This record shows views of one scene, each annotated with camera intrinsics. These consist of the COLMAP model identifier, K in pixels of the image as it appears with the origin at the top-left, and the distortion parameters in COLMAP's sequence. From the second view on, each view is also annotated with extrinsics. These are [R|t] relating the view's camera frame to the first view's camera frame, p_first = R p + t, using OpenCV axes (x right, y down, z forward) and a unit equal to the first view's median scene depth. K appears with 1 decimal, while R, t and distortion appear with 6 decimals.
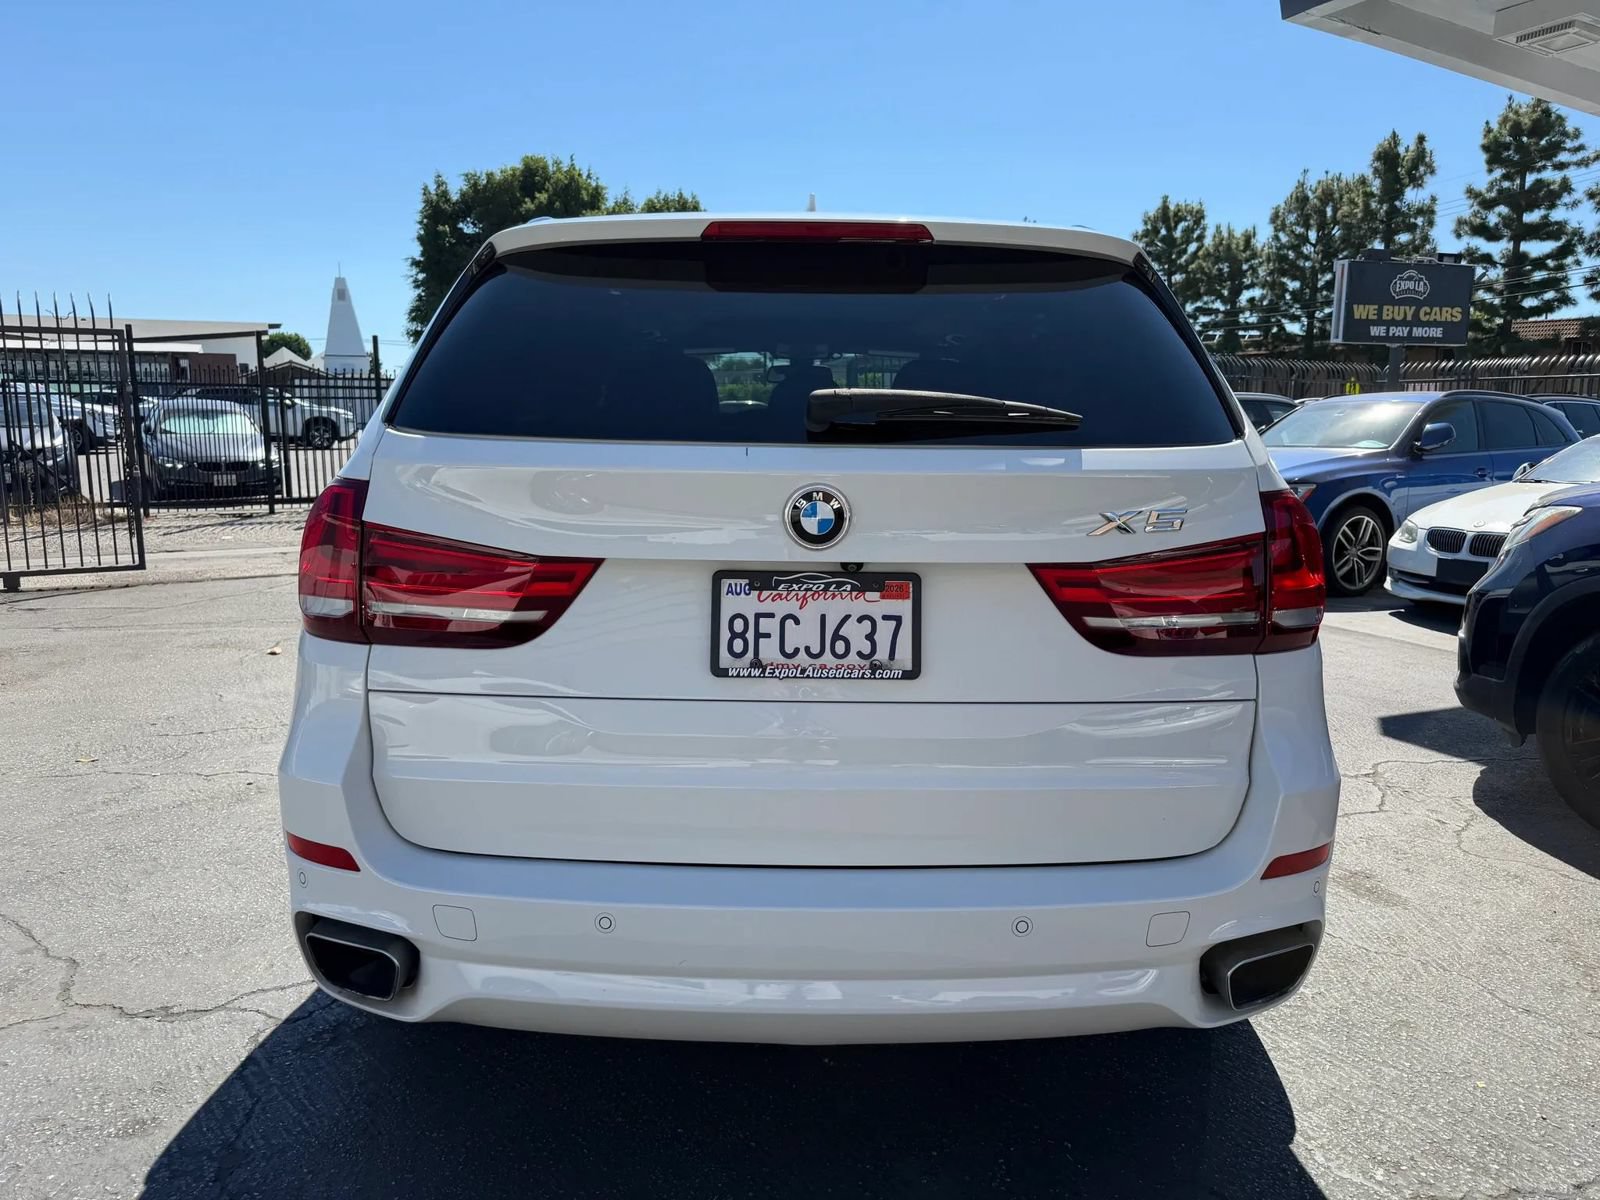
lens RADIAL K [[1142.4, 0, 810.7], [0, 1142.4, 599.1], [0, 0, 1]] dist [0.009318, -0.016219]
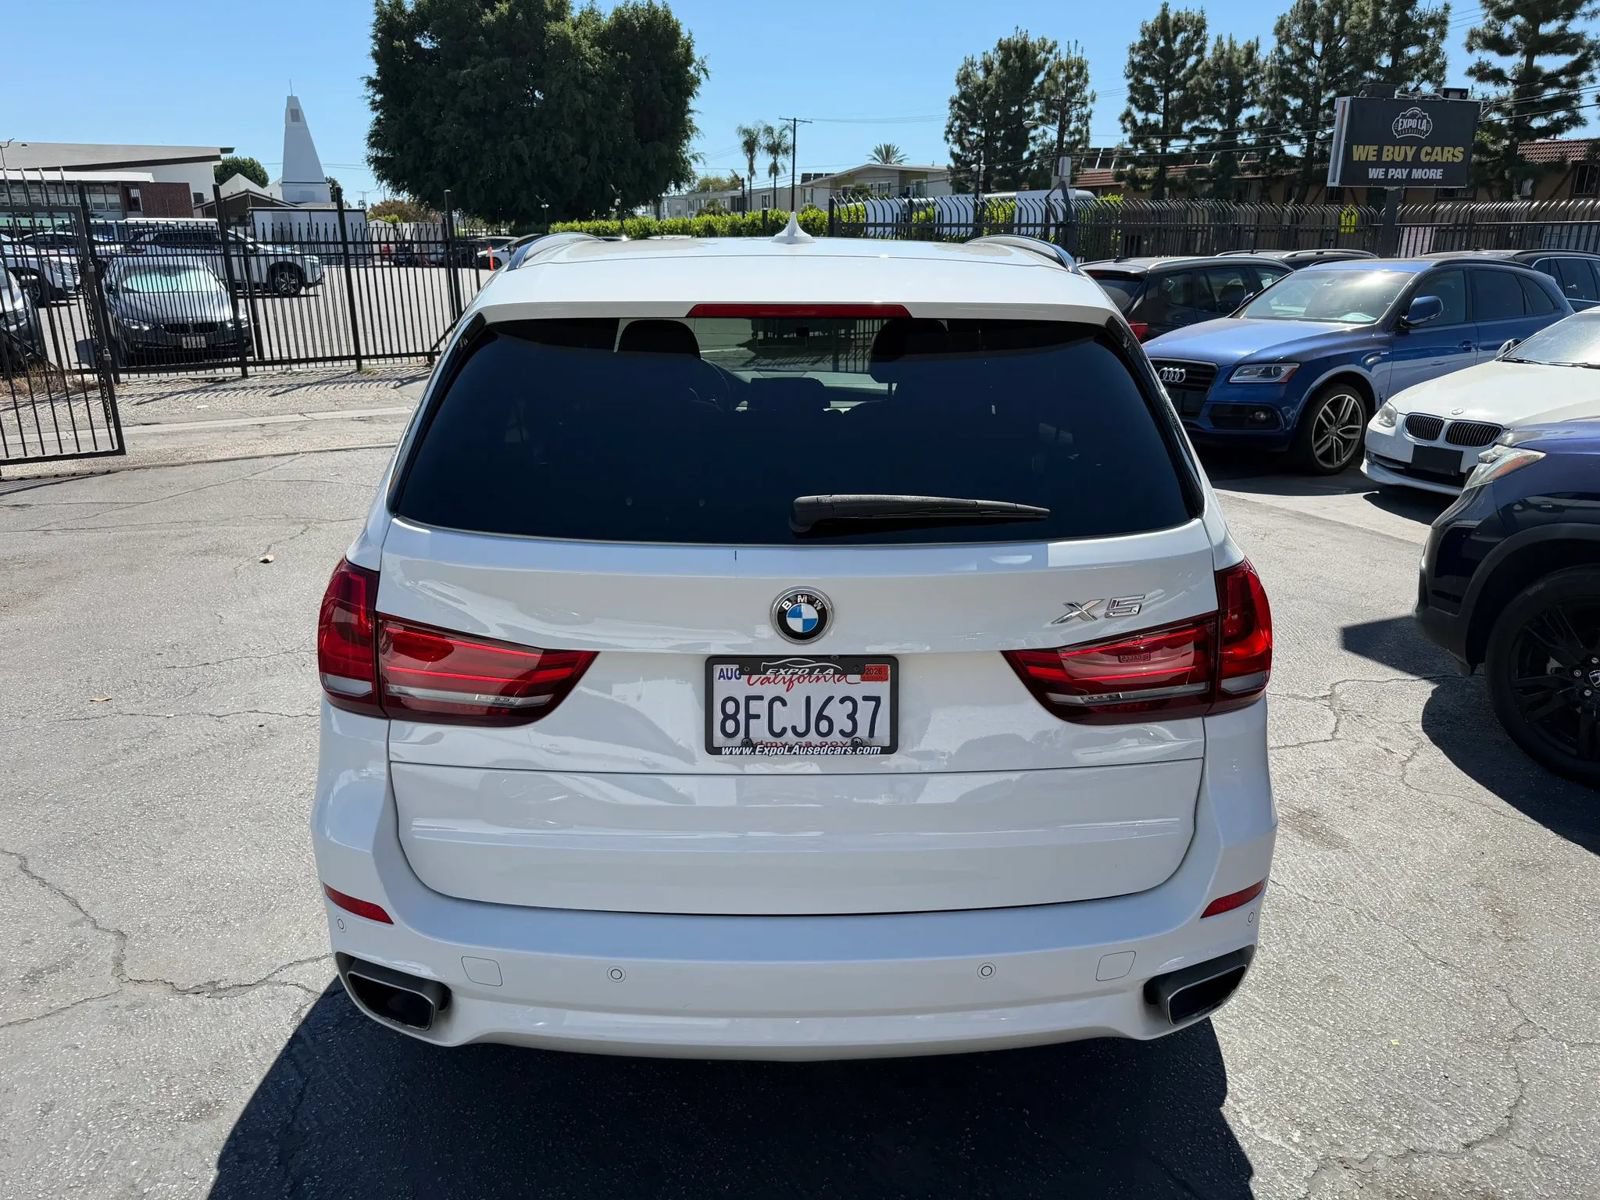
lens RADIAL K [[1142.4, 0, 806.3], [0, 1142.4, 600.1], [0, 0, 1]] dist [0.009318, -0.016219]
pose [[0.999906, -0.009242, 0.010125, -0.000541], [0.007655, 0.989121, 0.146905, -0.139788], [-0.011373, -0.146814, 0.989099, -0.035110]]
